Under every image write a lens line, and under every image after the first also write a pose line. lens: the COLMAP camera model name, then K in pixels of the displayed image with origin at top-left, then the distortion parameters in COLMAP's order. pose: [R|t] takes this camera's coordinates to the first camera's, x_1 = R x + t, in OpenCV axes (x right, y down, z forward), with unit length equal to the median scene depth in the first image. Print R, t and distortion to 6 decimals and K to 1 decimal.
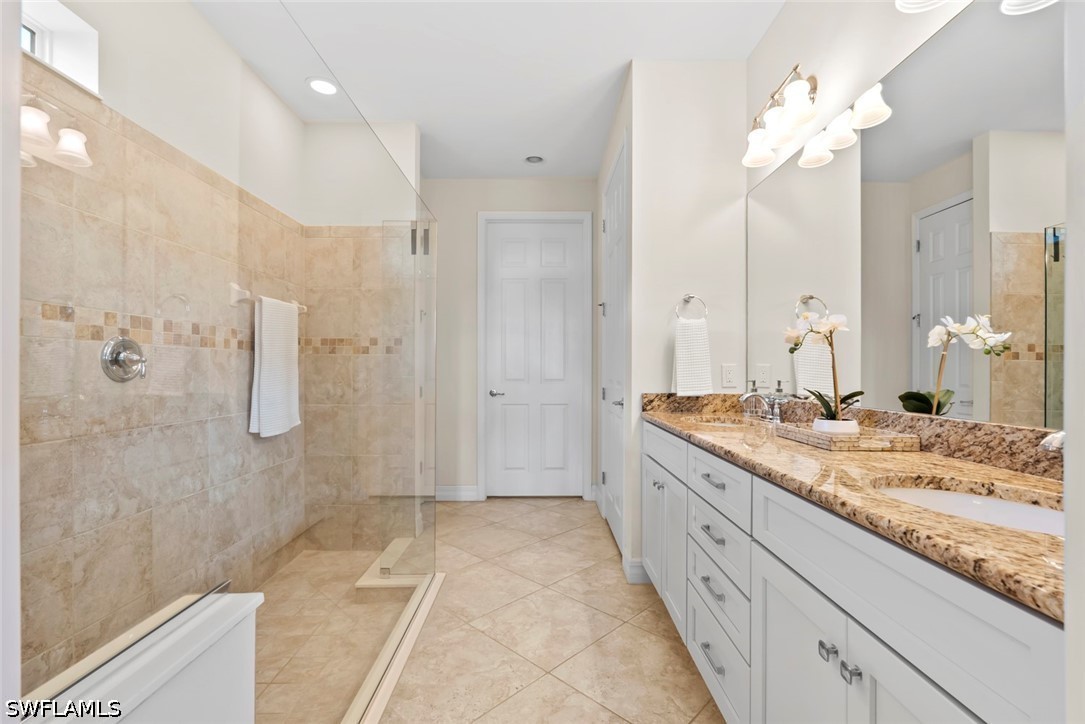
lens RADIAL K [[480.7, 0, 543.5], [0, 480.7, 368.7], [0, 0, 1]] dist [-0.003017, 0.000563]
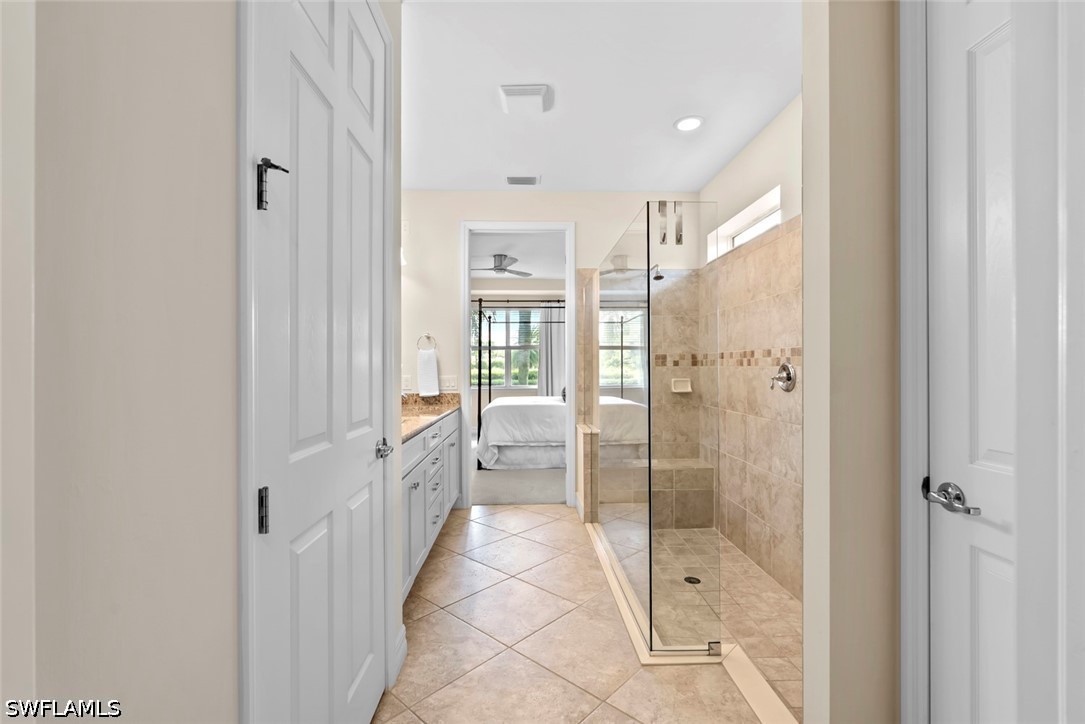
lens RADIAL K [[480.7, 0, 551.0], [0, 480.7, 365.2], [0, 0, 1]] dist [-0.003017, 0.000563]
pose [[-0.998591, 0.000679, -0.053063, -0.029901], [0.001134, 0.999963, -0.008535, -0.042436], [0.053055, -0.008583, -0.998555, 2.342906]]
